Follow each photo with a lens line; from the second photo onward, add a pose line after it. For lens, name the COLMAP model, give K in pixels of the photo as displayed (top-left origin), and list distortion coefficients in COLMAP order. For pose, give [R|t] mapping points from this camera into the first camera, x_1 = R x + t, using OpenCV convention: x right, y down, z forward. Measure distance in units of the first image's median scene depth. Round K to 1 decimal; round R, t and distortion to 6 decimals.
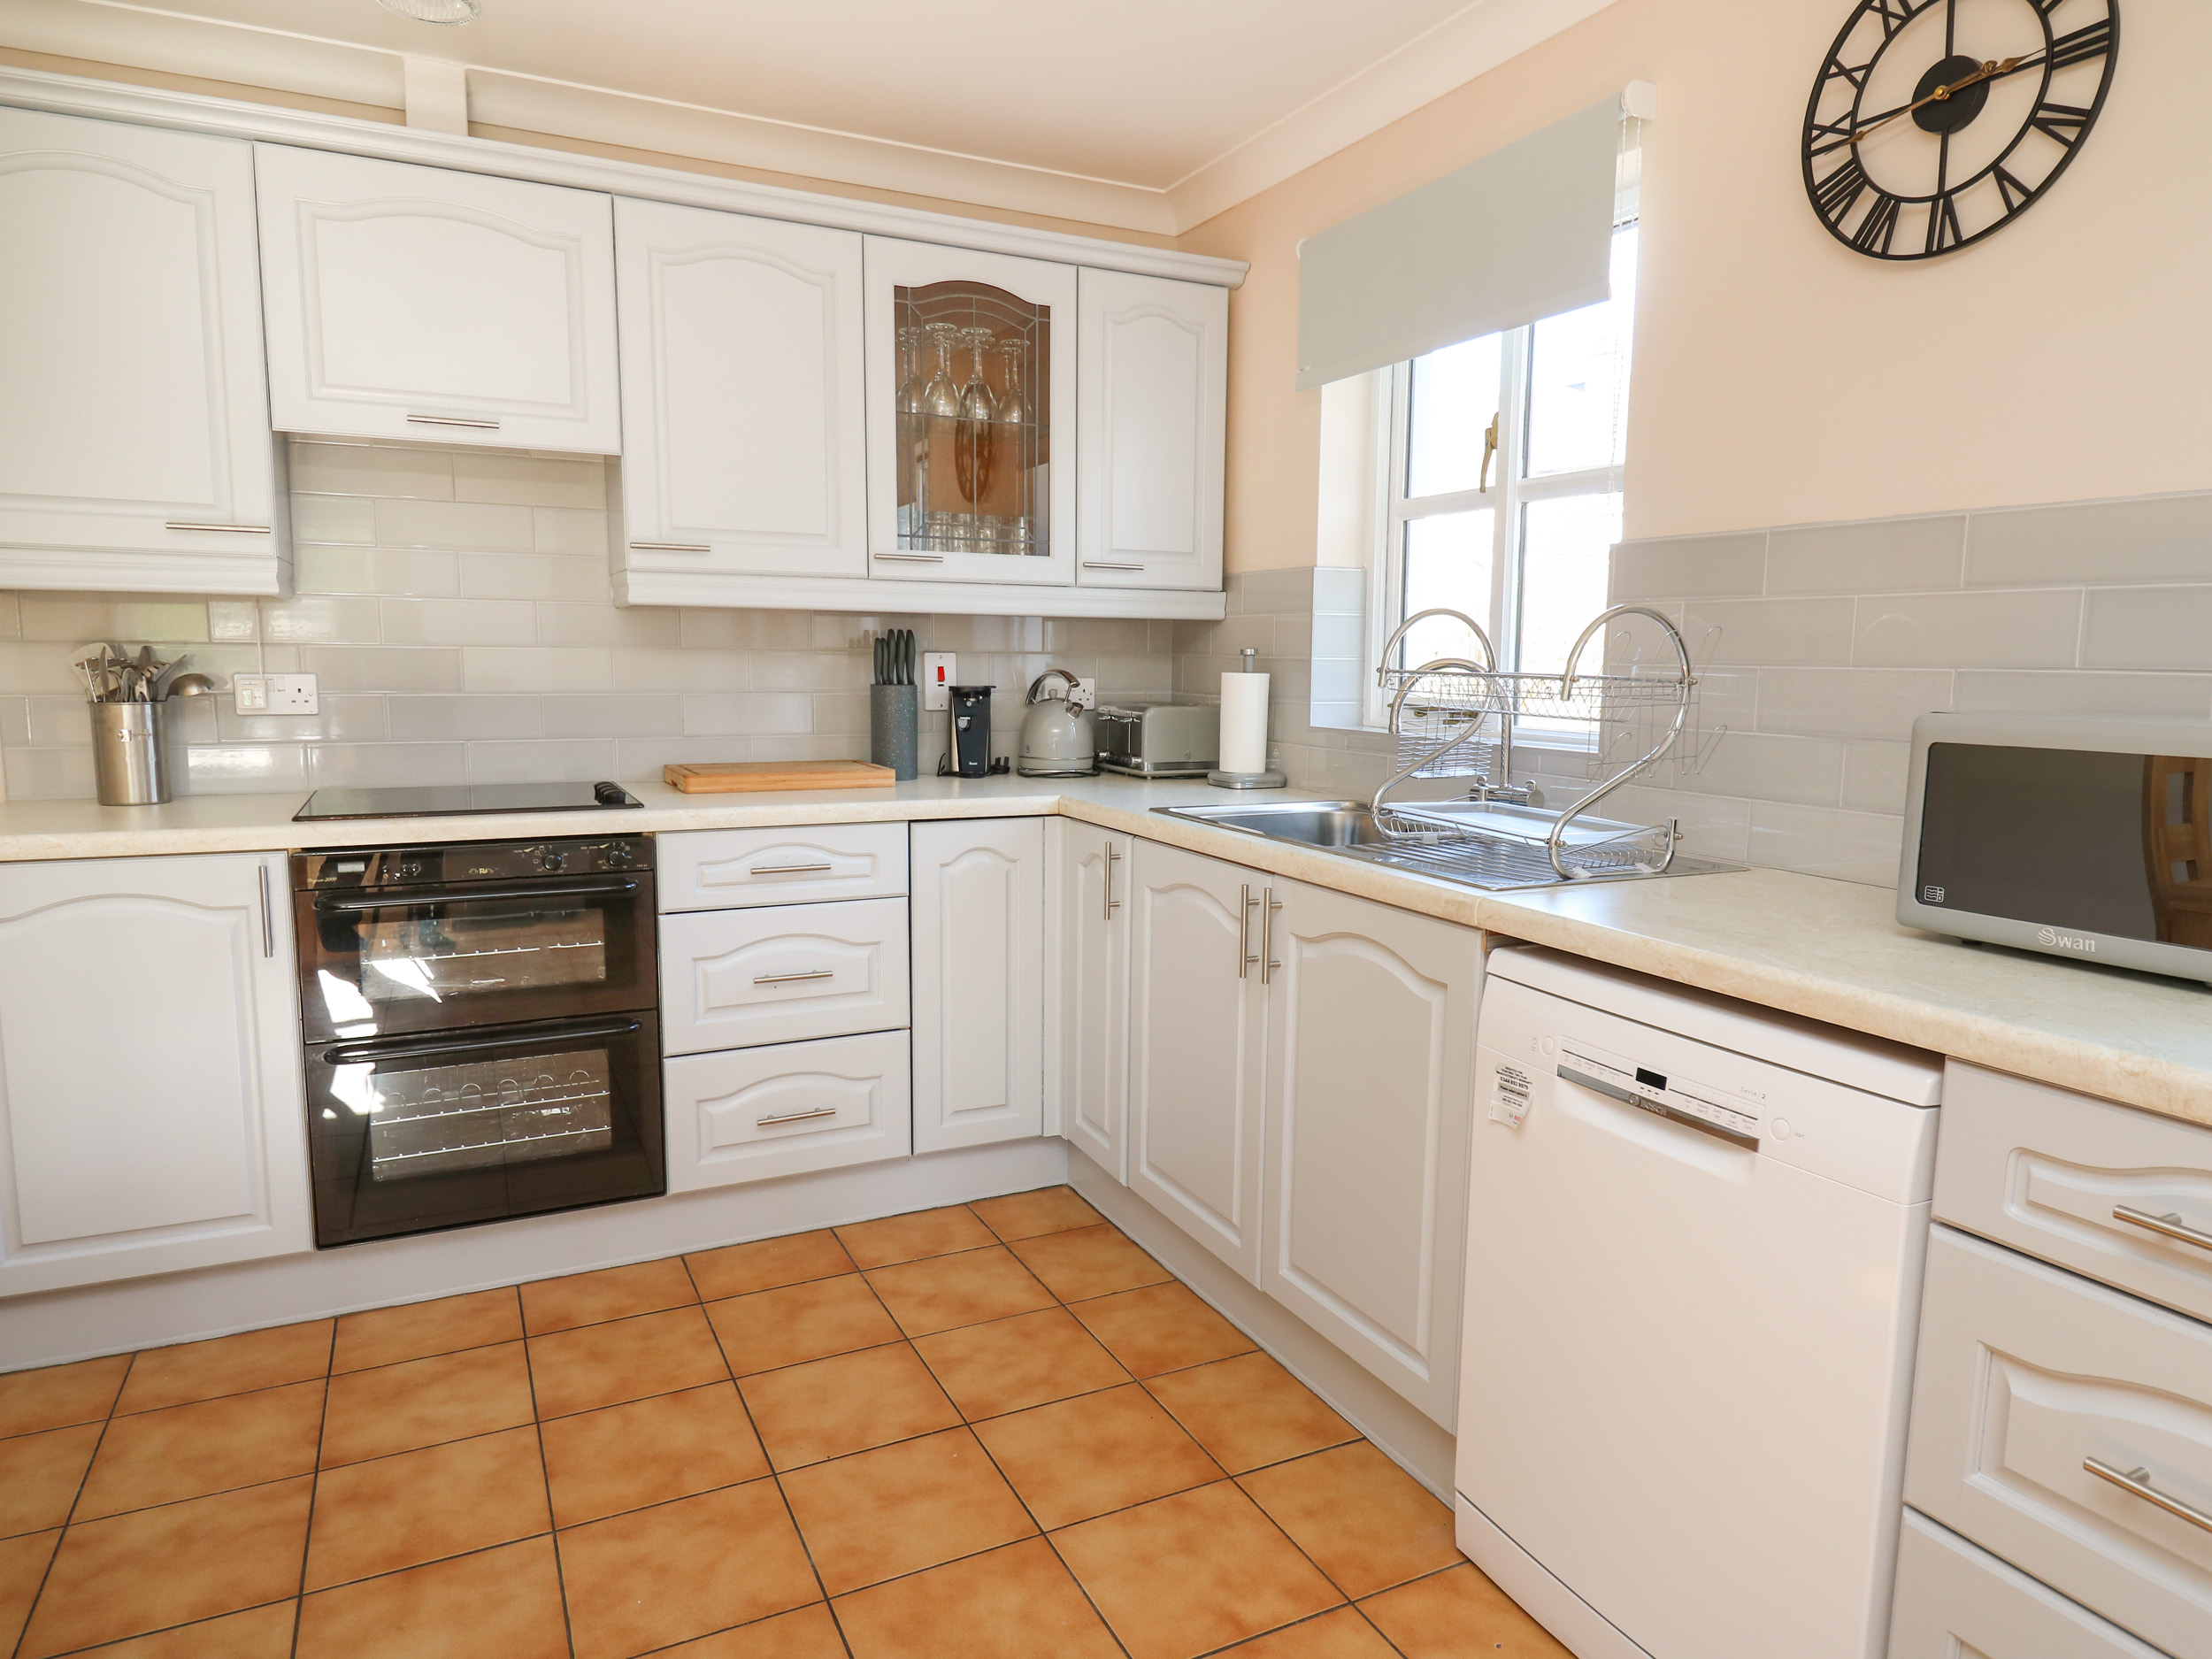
lens RADIAL K [[1344.6, 0, 1107.2], [0, 1344.6, 838.7], [0, 0, 1]] dist [-0.005725, -0.004580]
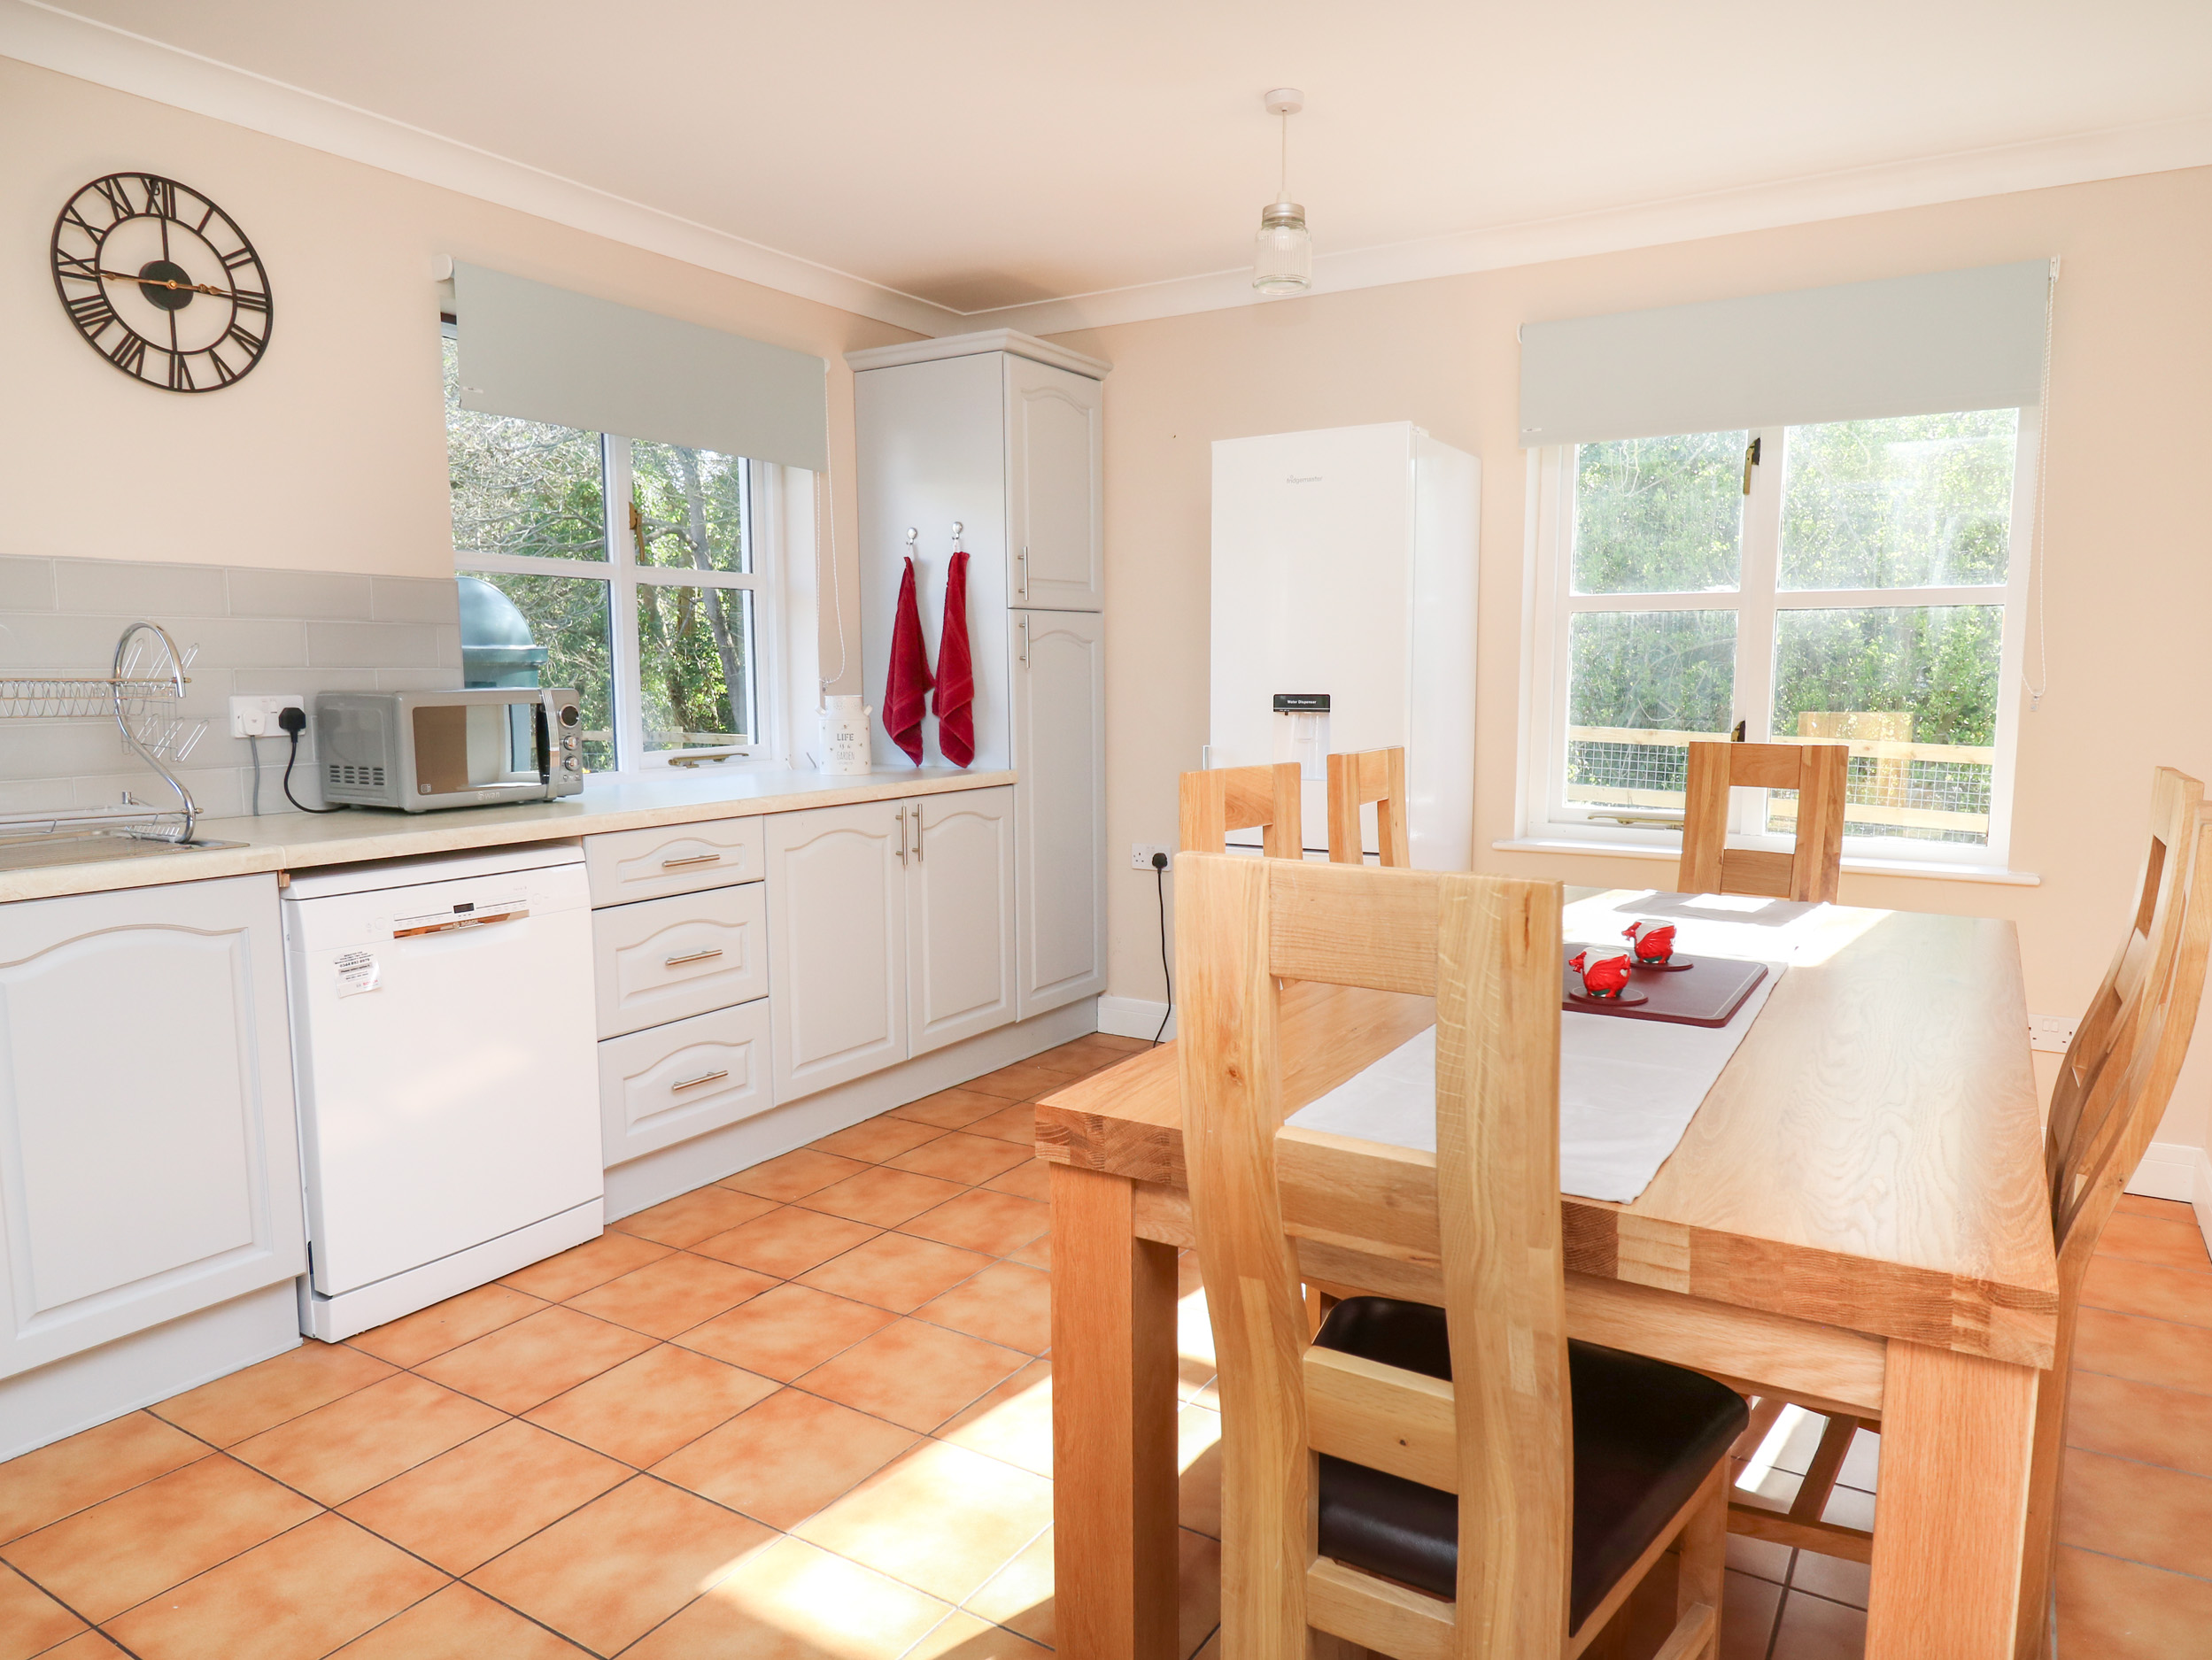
lens RADIAL K [[1344.5, 0, 1108.9], [0, 1344.5, 825.3], [0, 0, 1]] dist [-0.005725, -0.004580]
pose [[-0.494166, -0.115748, 0.861628, -1.201613], [0.115069, 0.973669, 0.196794, -0.136474], [-0.861719, 0.196395, -0.467835, 0.877335]]
